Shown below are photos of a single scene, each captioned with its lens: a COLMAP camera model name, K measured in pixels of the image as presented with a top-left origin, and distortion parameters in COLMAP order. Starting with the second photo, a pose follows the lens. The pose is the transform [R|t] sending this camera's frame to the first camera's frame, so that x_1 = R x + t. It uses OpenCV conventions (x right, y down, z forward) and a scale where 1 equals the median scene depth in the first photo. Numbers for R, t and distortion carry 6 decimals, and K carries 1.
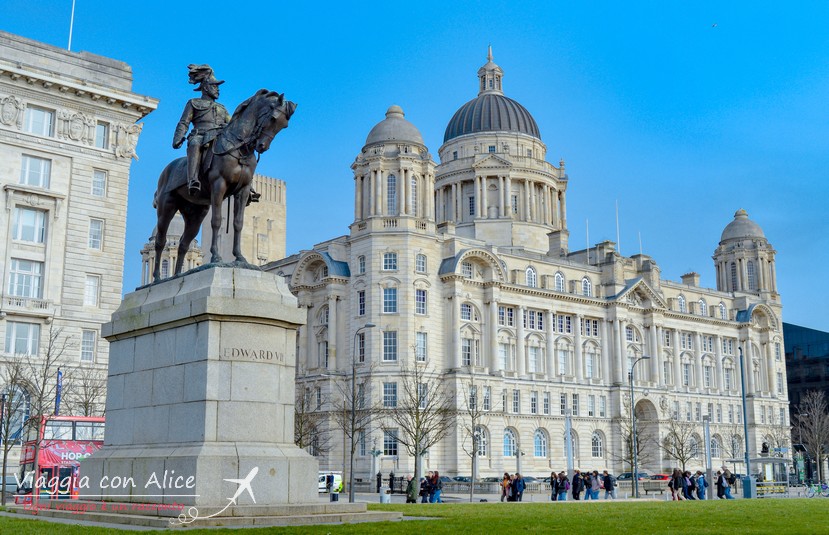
lens RADIAL K [[997.1, 0, 416.5], [0, 997.1, 267.5], [0, 0, 1]] dist [-0.050757, 0.000000]
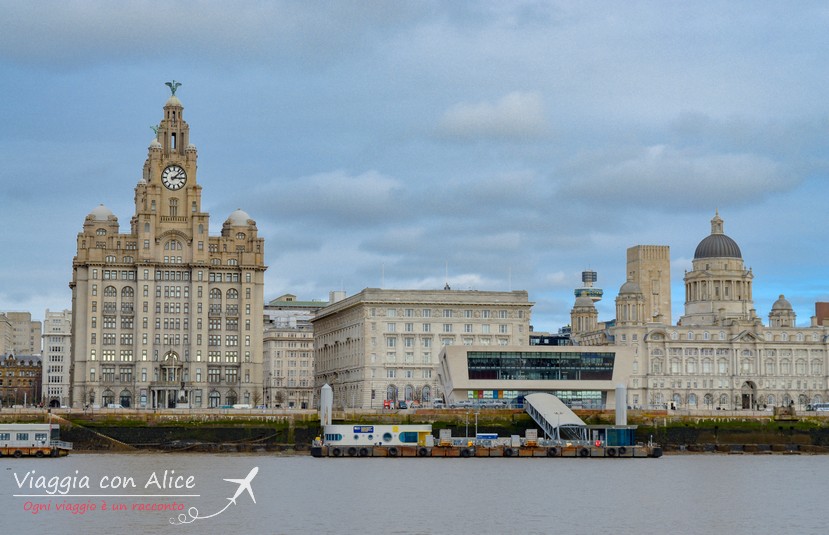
lens RADIAL K [[1579.9, 0, 418.5], [0, 1579.9, 268.6], [0, 0, 1]] dist [0.188264, 0.000000]
pose [[0.856568, -0.038834, -0.514571, 1.755110], [0.100761, 0.990557, 0.092974, -0.660258], [0.506101, -0.131487, 0.852392, -3.054873]]
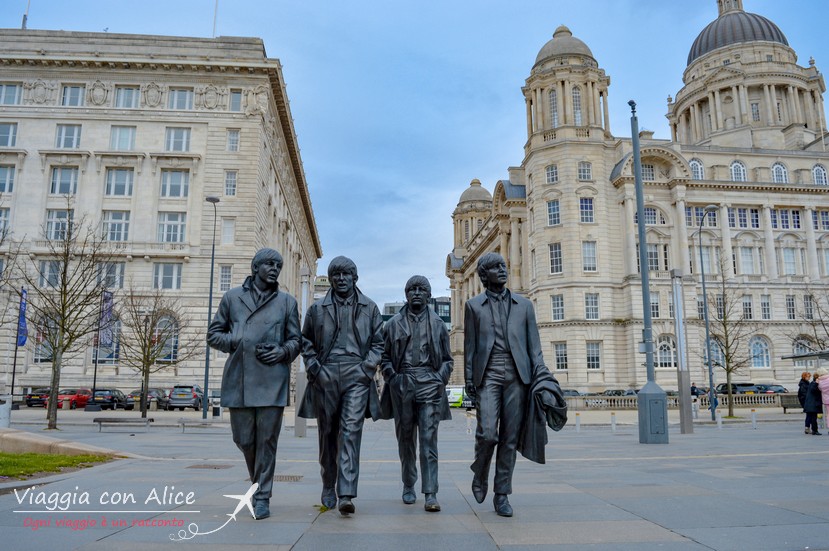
lens RADIAL K [[638.4, 0, 413.5], [0, 638.4, 274.0], [0, 0, 1]] dist [-0.080669, 0.020122]
pose [[0.818414, -0.093365, -0.566993, 0.199570], [0.114711, 0.993397, 0.001996, 0.071754], [0.563063, -0.066674, 0.823720, 0.376329]]
